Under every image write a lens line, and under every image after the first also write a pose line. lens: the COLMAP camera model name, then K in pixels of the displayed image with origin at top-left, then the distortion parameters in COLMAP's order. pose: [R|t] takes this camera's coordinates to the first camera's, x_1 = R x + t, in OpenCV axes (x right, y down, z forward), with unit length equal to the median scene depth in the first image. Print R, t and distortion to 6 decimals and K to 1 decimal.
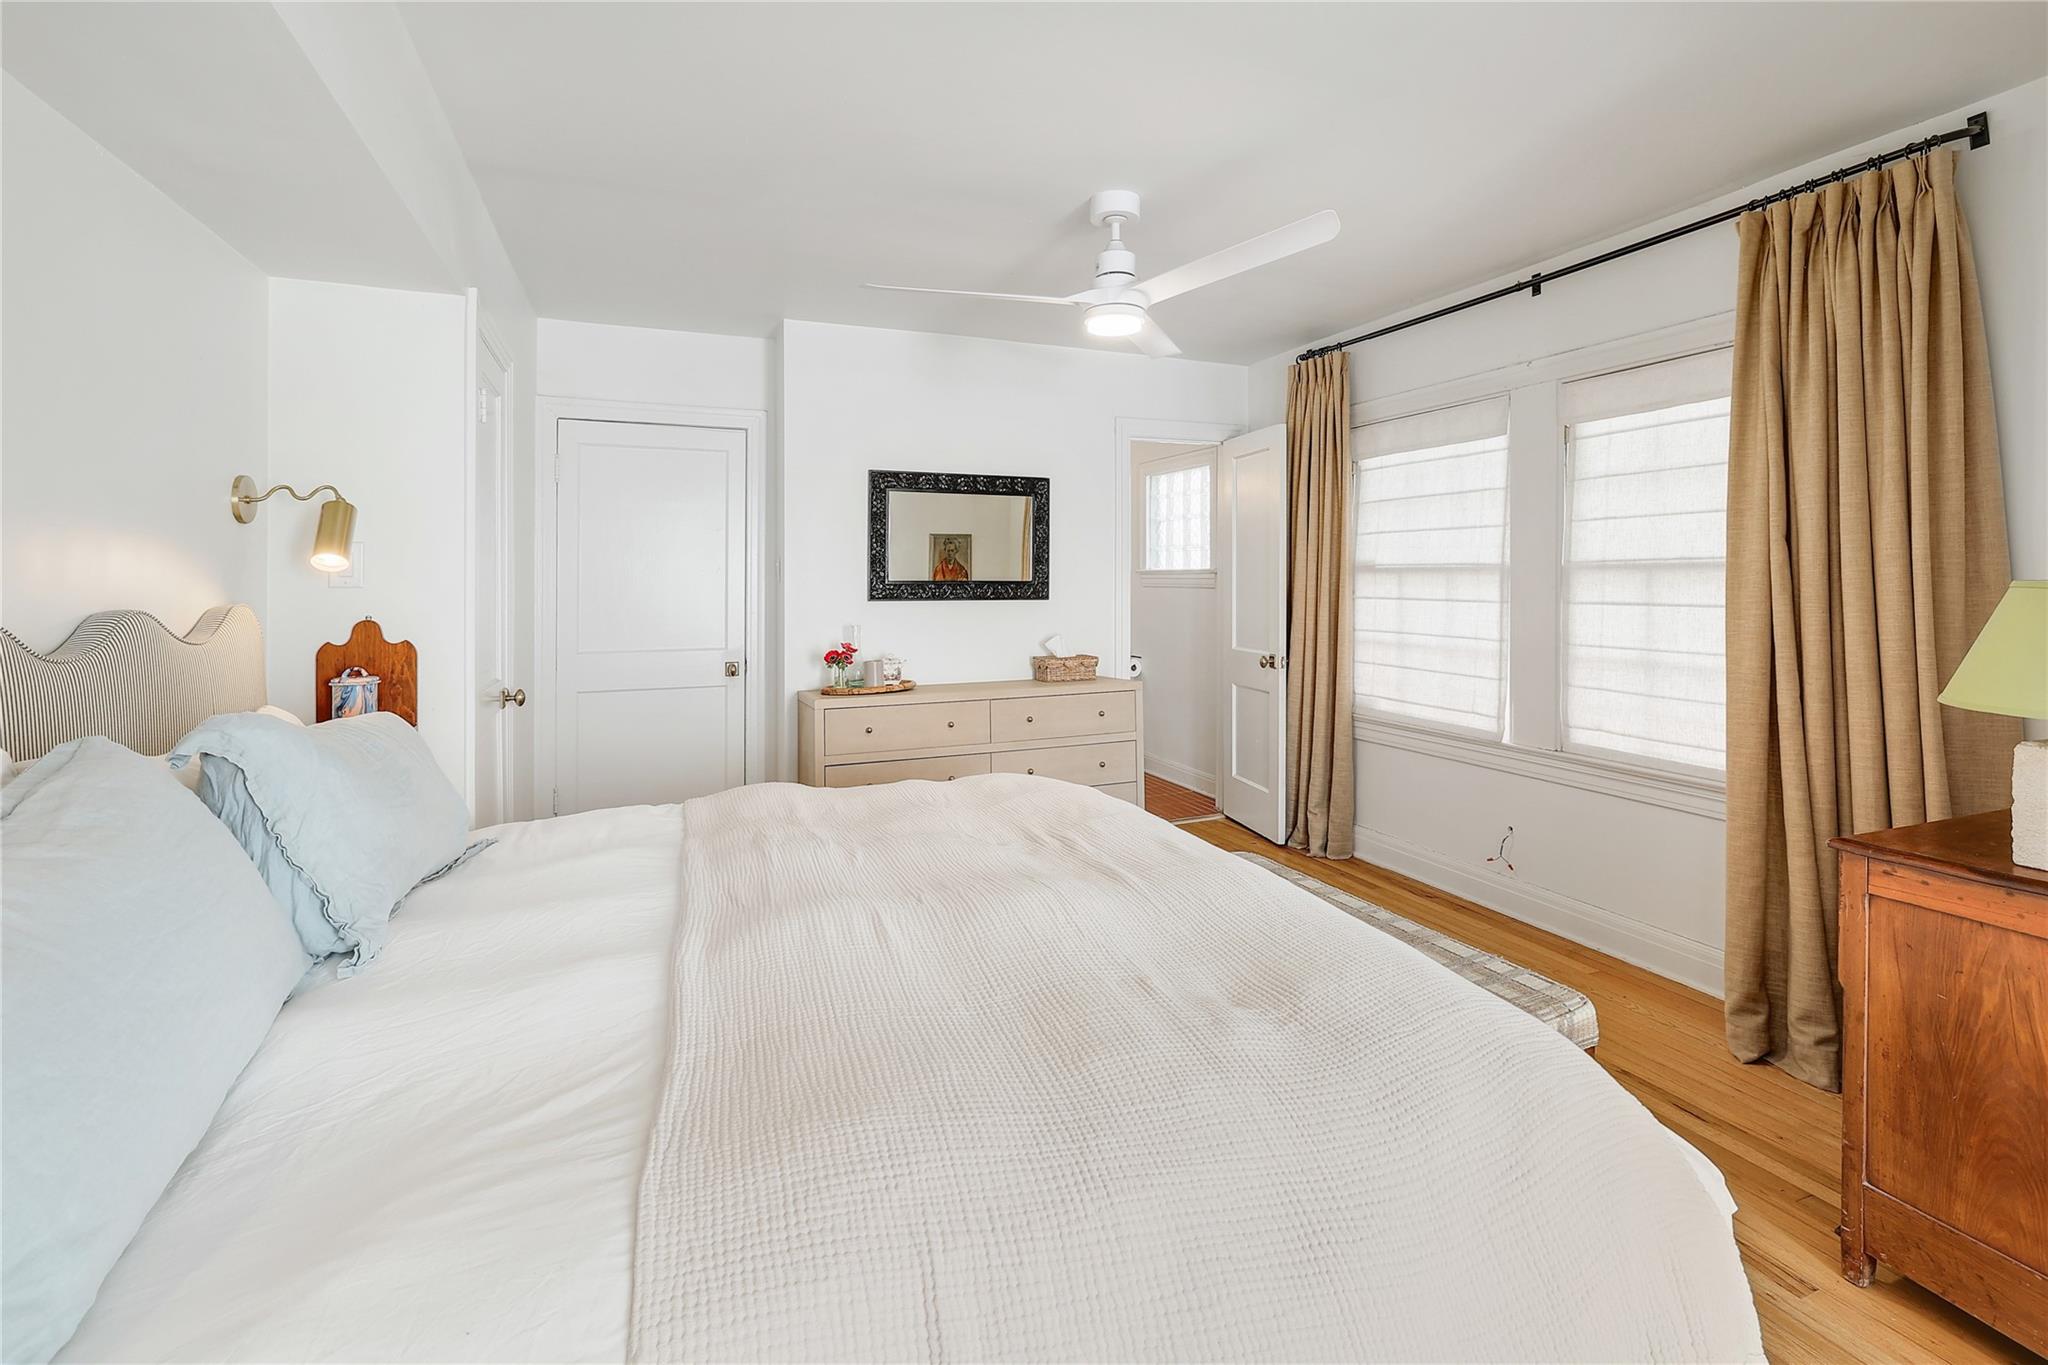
lens RADIAL K [[896.4, 0, 1018.5], [0, 896.4, 581.9], [0, 0, 1]] dist [-0.001221, 0.000321]
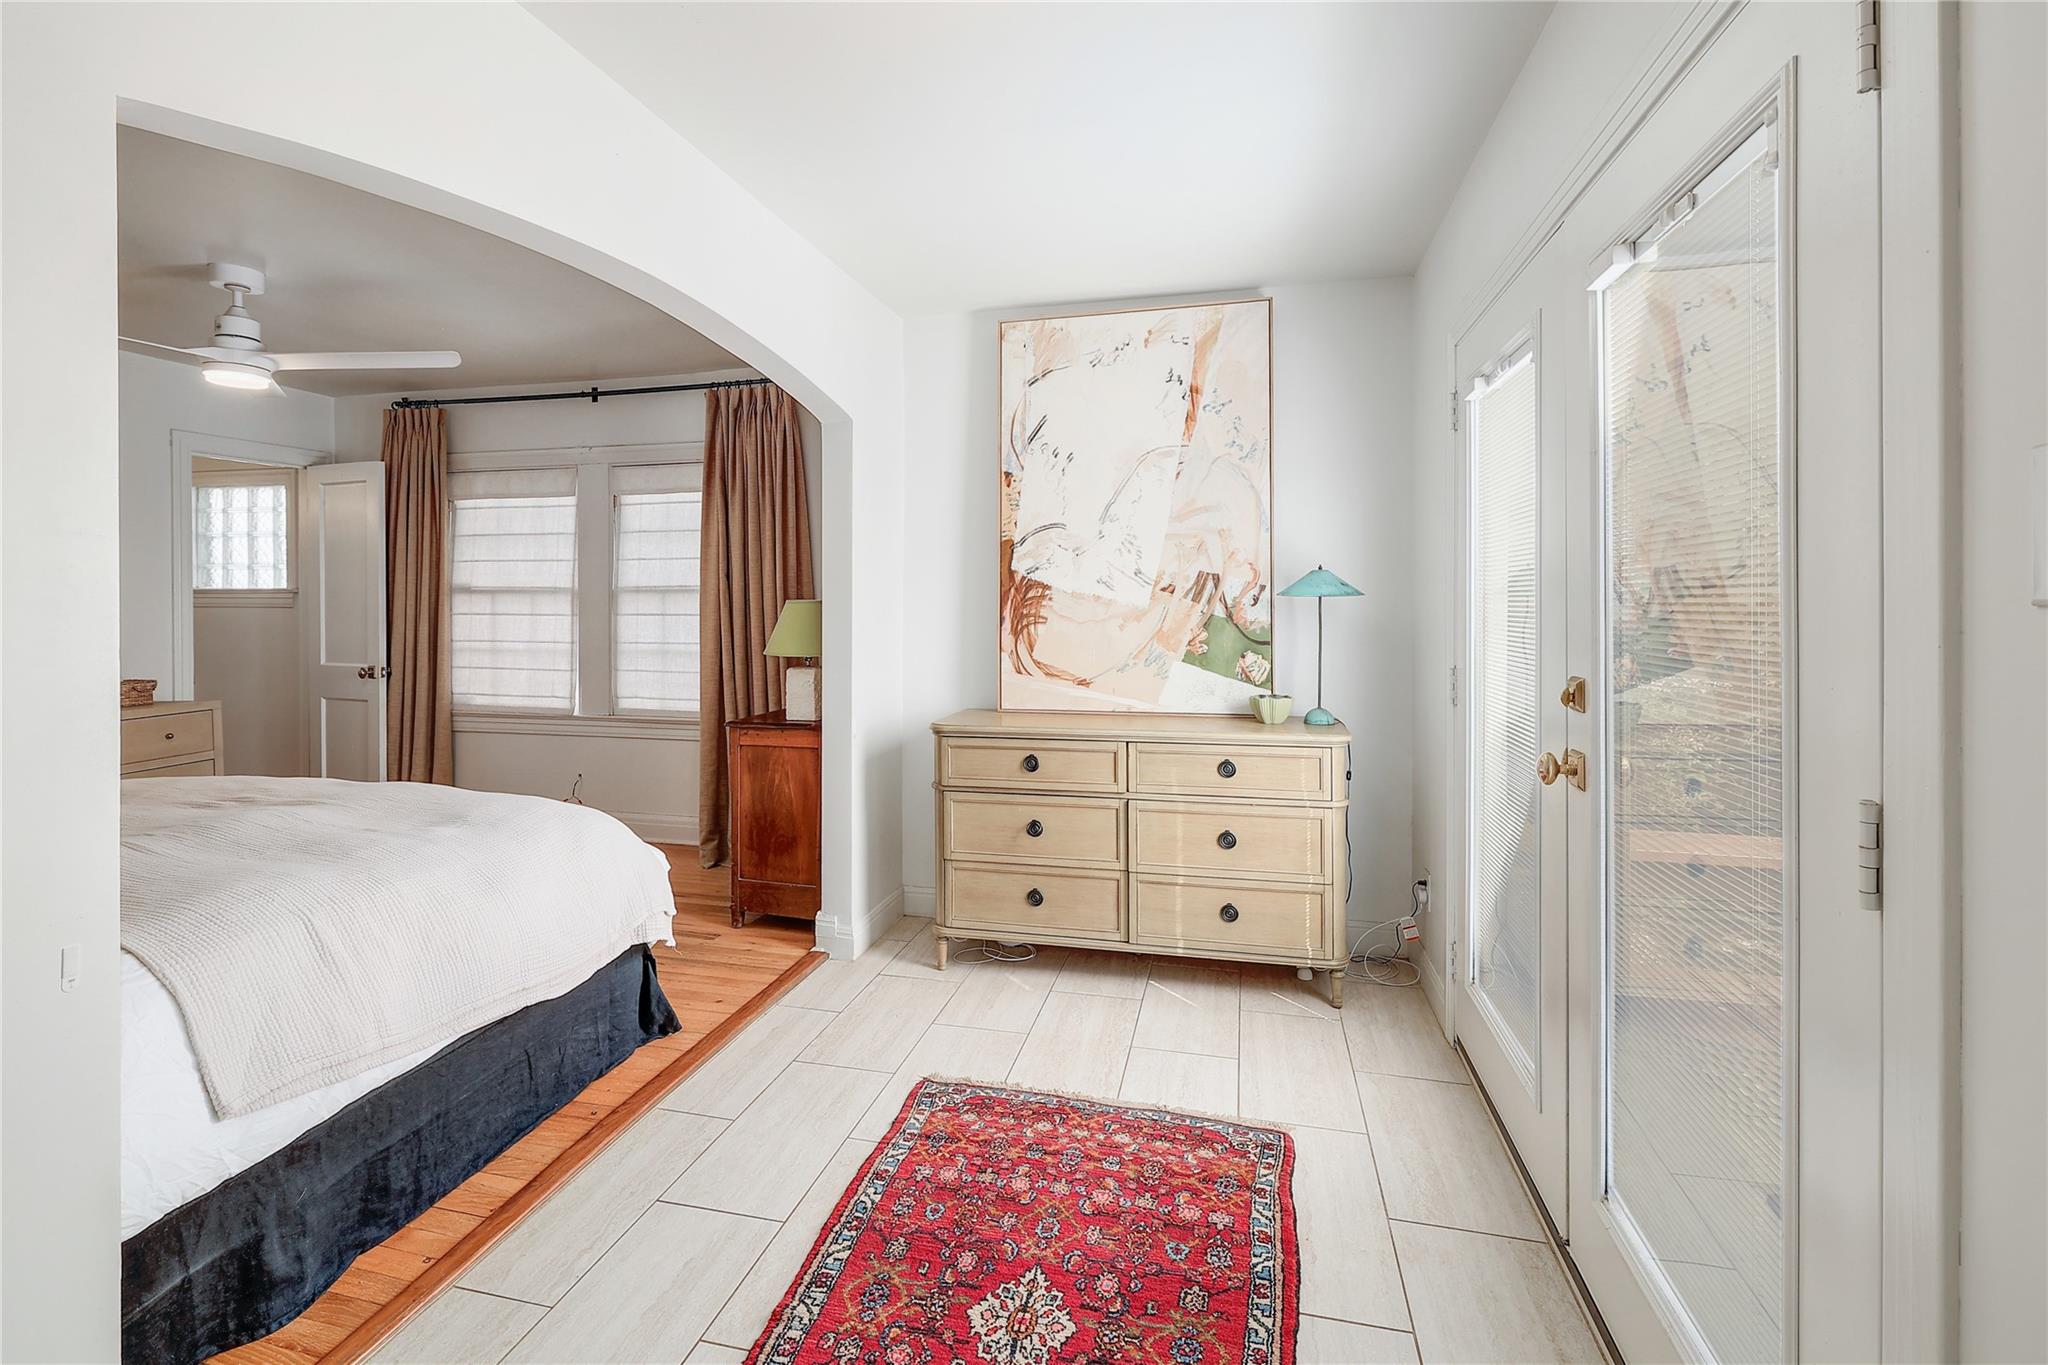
lens RADIAL K [[896.4, 0, 1031.0], [0, 896.4, 601.9], [0, 0, 1]] dist [-0.001221, 0.000321]
pose [[0.569587, -0.007447, 0.821897, -0.211417], [0.004112, 0.999972, 0.006210, -0.004028], [-0.821920, -0.000158, 0.569602, -0.402168]]
